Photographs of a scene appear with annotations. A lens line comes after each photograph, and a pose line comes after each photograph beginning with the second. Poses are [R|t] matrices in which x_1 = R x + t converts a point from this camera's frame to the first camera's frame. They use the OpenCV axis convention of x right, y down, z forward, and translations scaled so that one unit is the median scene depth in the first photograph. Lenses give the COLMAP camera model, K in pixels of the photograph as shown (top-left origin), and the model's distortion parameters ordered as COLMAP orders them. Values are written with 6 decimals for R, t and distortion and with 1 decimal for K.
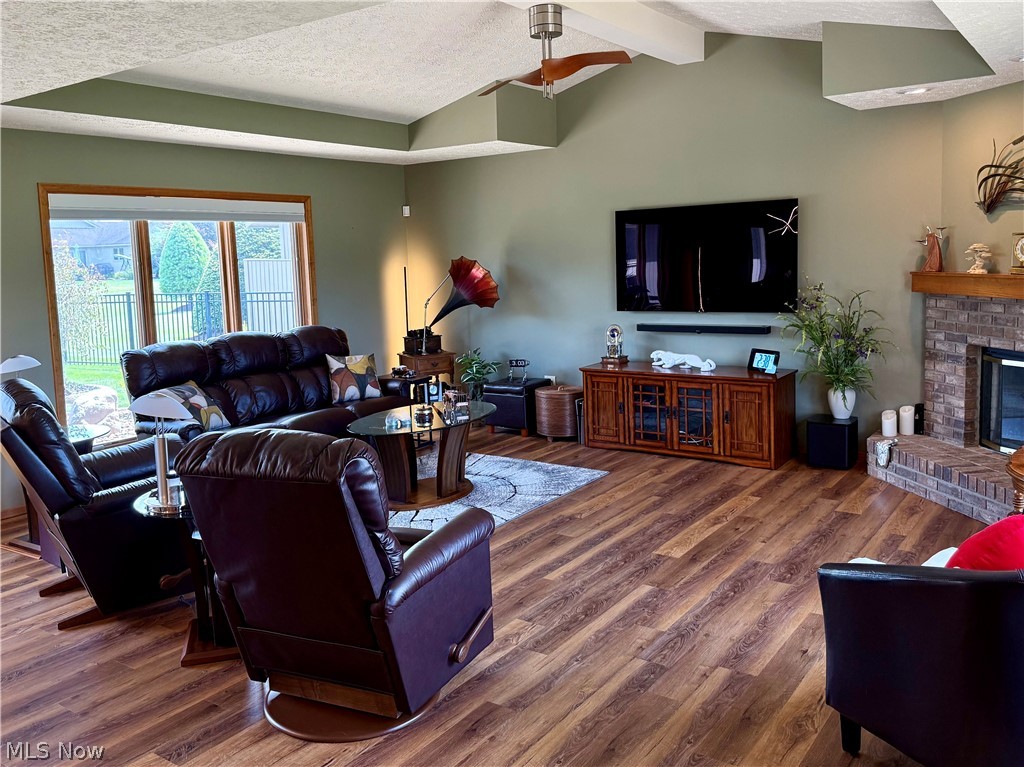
lens RADIAL K [[878.1, 0, 479.0], [0, 878.1, 341.7], [0, 0, 1]] dist [0.146036, -0.313995]
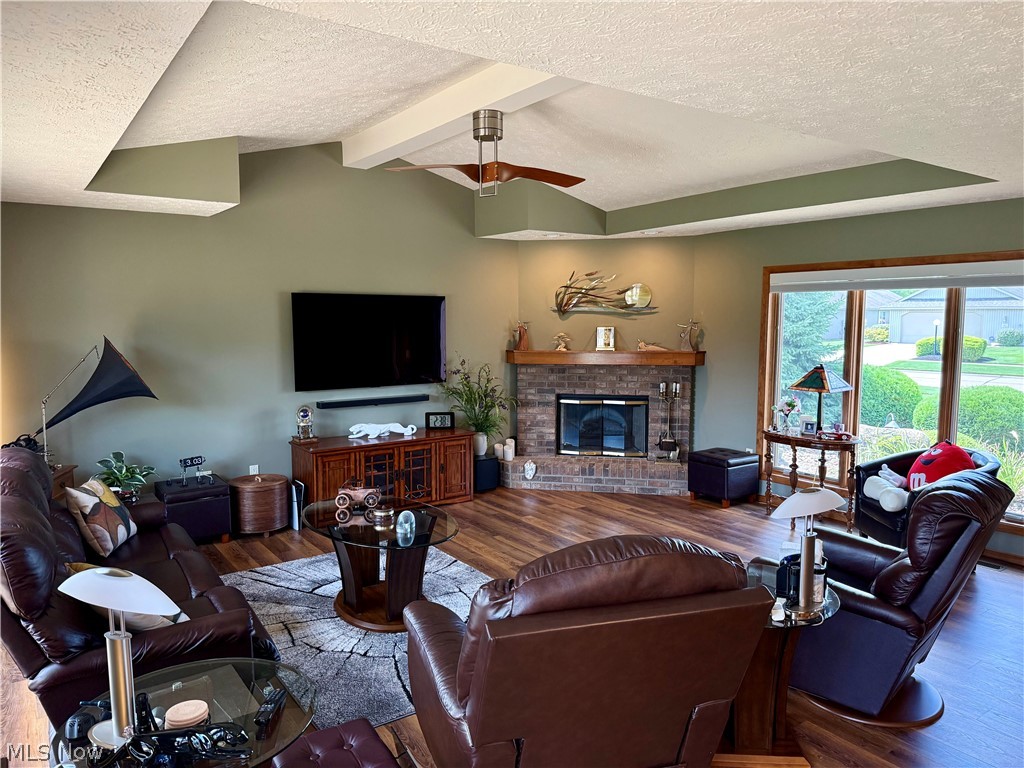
lens RADIAL K [[703.5, 0, 512.0], [0, 703.5, 384.0], [0, 0, 1]] dist [0.087015, -0.130953]
pose [[0.308384, -0.052599, 0.949807, -0.706643], [0.089214, 0.995669, 0.026173, -0.056608], [-0.947069, 0.076665, 0.311741, 0.672059]]
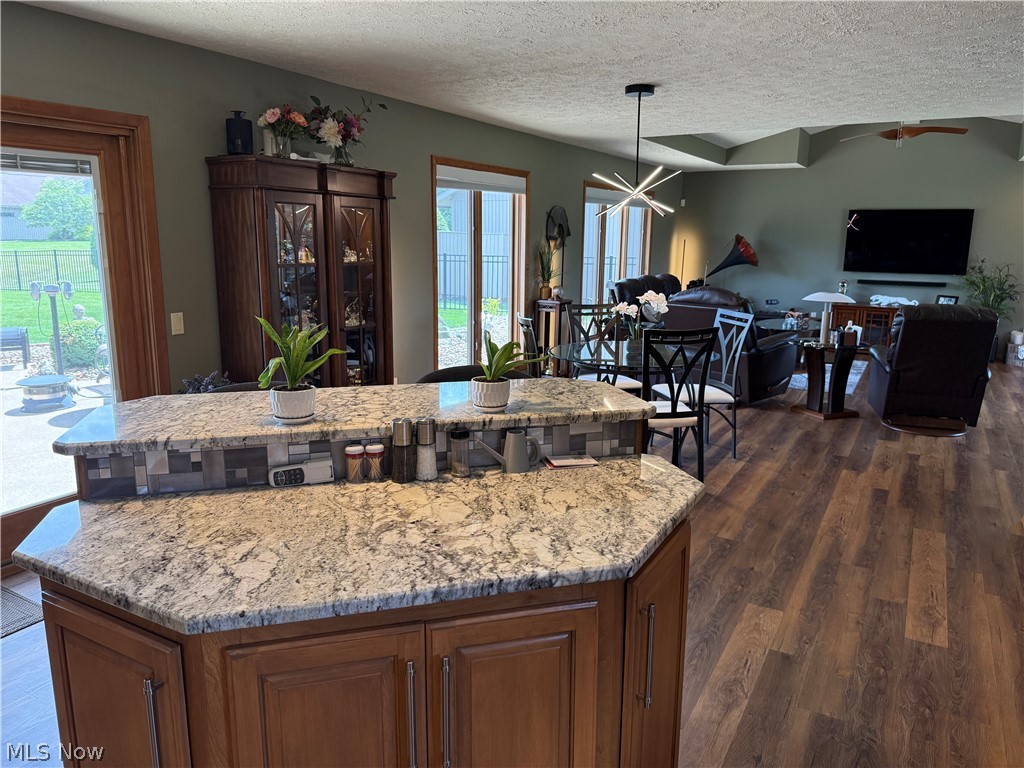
lens RADIAL K [[737.5, 0, 512.0], [0, 737.5, 384.0], [0, 0, 1]] dist [0.086126, -0.146153]
pose [[0.991502, 0.021840, 0.128247, -0.833967], [-0.033897, 0.995126, 0.092602, 0.088175], [-0.125599, -0.096163, 0.987410, -0.427613]]
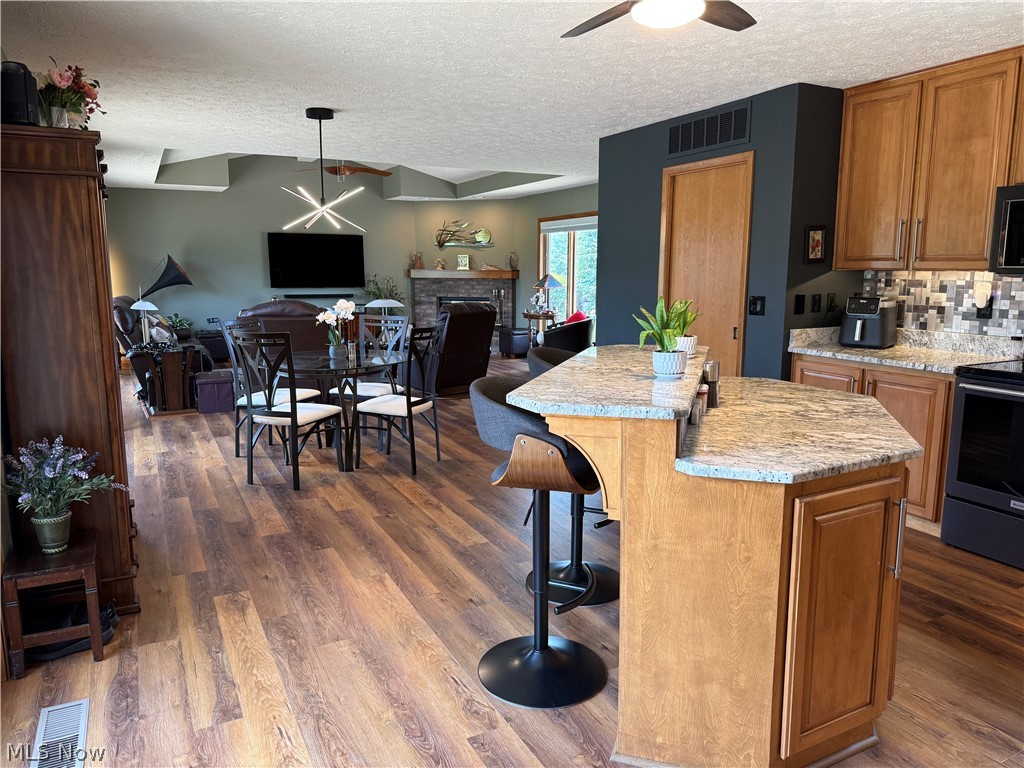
lens RADIAL K [[723.3, 0, 515.1], [0, 723.3, 383.9], [0, 0, 1]] dist [0.113144, -0.141348]
pose [[0.442602, -0.108450, 0.890136, -1.319031], [0.076906, 0.993593, 0.082814, 0.100688], [-0.893414, 0.031803, 0.448107, -0.179801]]
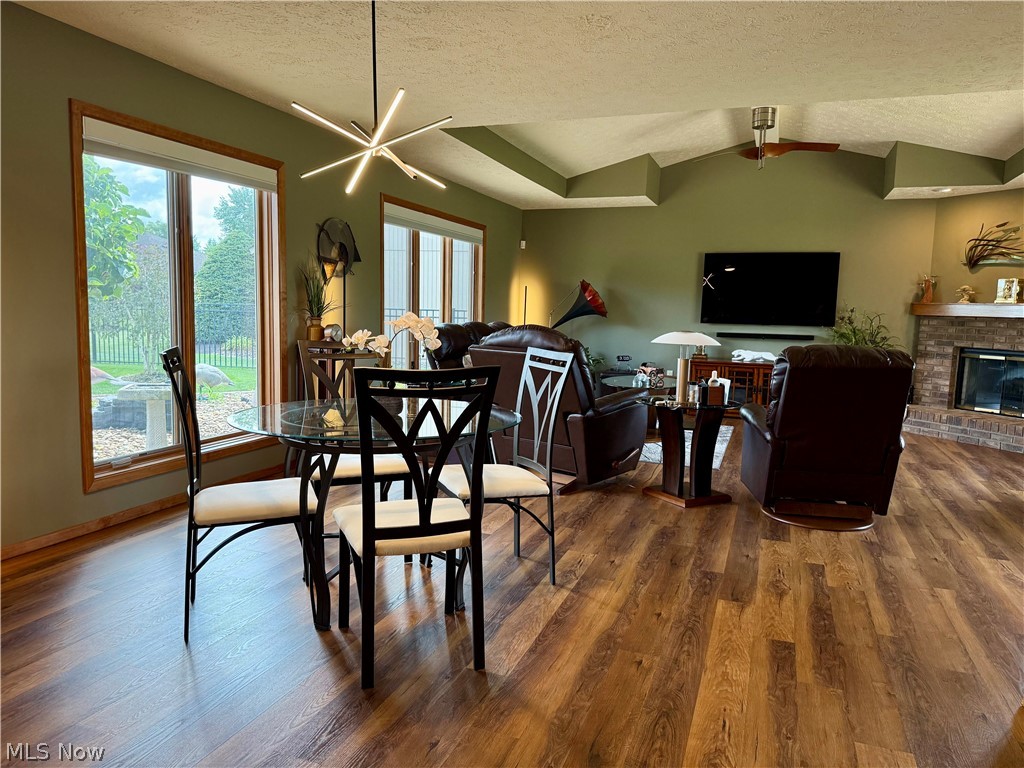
lens RADIAL K [[723.3, 0, 515.1], [0, 723.3, 383.9], [0, 0, 1]] dist [0.113144, -0.141348]
pose [[0.956379, 0.033112, 0.290246, -0.630069], [-0.033206, 0.999438, -0.004601, 0.105681], [-0.290235, -0.005238, 0.956941, -0.078951]]
